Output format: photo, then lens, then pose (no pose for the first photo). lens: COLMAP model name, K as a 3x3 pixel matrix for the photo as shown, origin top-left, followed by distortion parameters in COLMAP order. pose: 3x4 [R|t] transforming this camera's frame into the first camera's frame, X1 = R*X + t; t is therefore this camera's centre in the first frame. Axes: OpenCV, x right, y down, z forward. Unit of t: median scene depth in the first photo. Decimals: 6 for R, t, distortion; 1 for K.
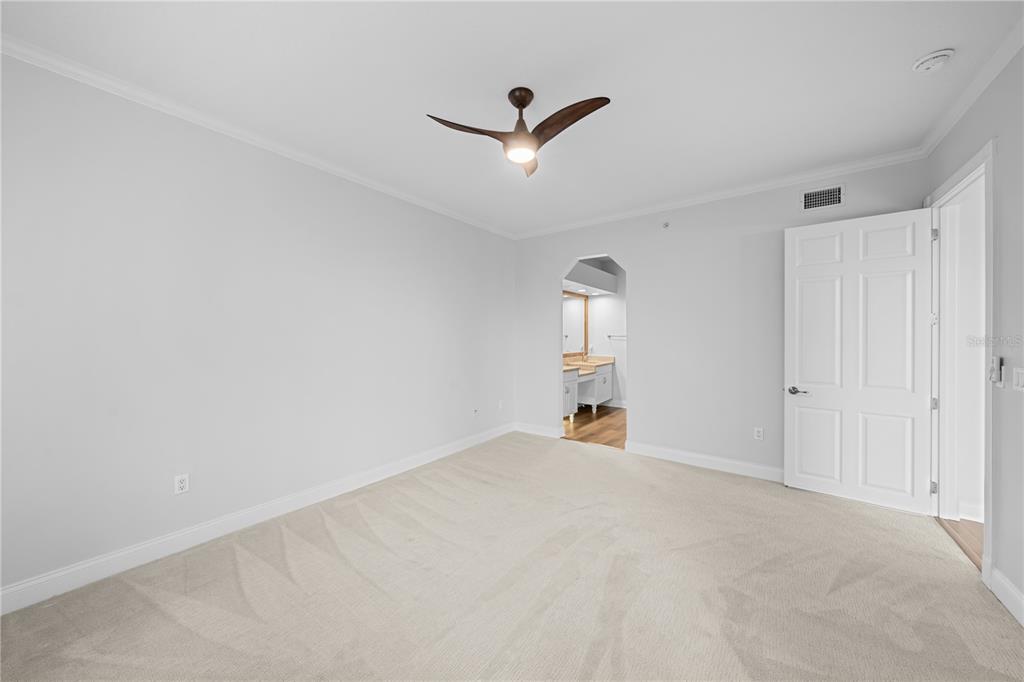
lens RADIAL K [[351.3, 0, 510.4], [0, 351.3, 338.9], [0, 0, 1]] dist [0.001520, 0.000063]
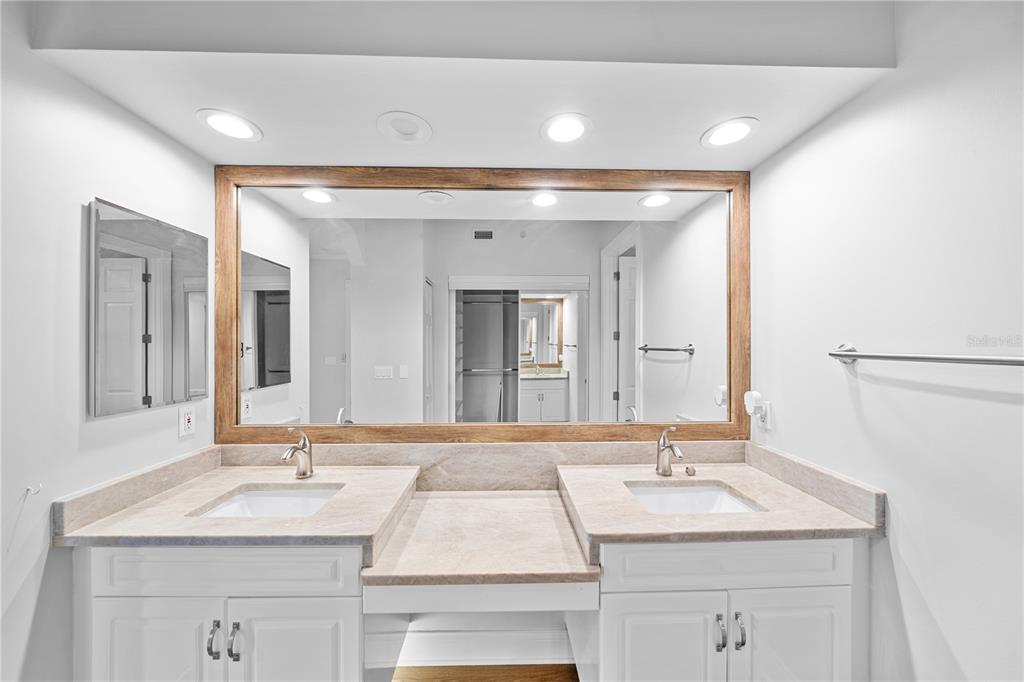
lens RADIAL K [[351.3, 0, 510.4], [0, 351.3, 338.9], [0, 0, 1]] dist [0.001520, 0.000063]
pose [[0.613134, -0.001236, -0.789978, 0.317421], [-0.005915, 0.999964, -0.006154, -0.014251], [0.789957, 0.008446, 0.613104, 0.785612]]
